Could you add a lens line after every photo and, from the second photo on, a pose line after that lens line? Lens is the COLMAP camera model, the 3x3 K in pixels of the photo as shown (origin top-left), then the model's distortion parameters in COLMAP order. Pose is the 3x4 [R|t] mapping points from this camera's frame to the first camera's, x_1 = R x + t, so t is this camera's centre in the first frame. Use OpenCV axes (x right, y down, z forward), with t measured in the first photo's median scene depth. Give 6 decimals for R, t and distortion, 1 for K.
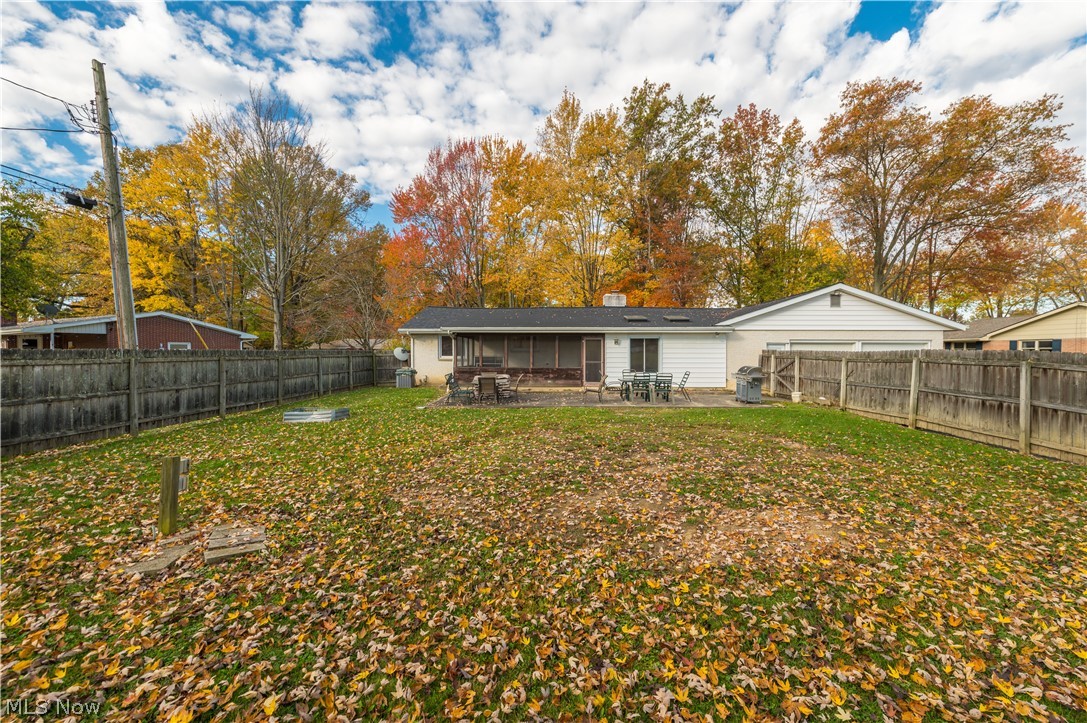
lens RADIAL K [[432.1, 0, 551.6], [0, 432.1, 356.0], [0, 0, 1]] dist [0.017604, -0.000035]
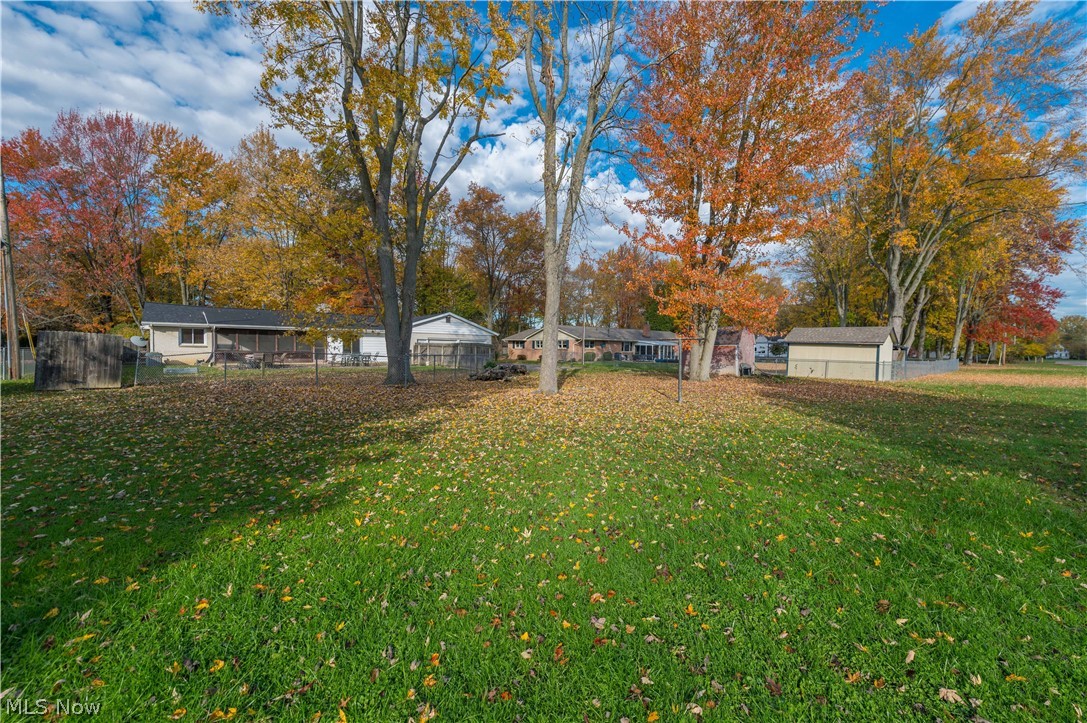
lens RADIAL K [[432.1, 0, 551.6], [0, 432.1, 356.0], [0, 0, 1]] dist [0.017604, -0.000035]
pose [[0.756739, -0.003799, 0.653706, -0.275116], [-0.003057, 0.999952, 0.009350, 0.022059], [-0.653710, -0.009074, 0.756691, -0.738307]]
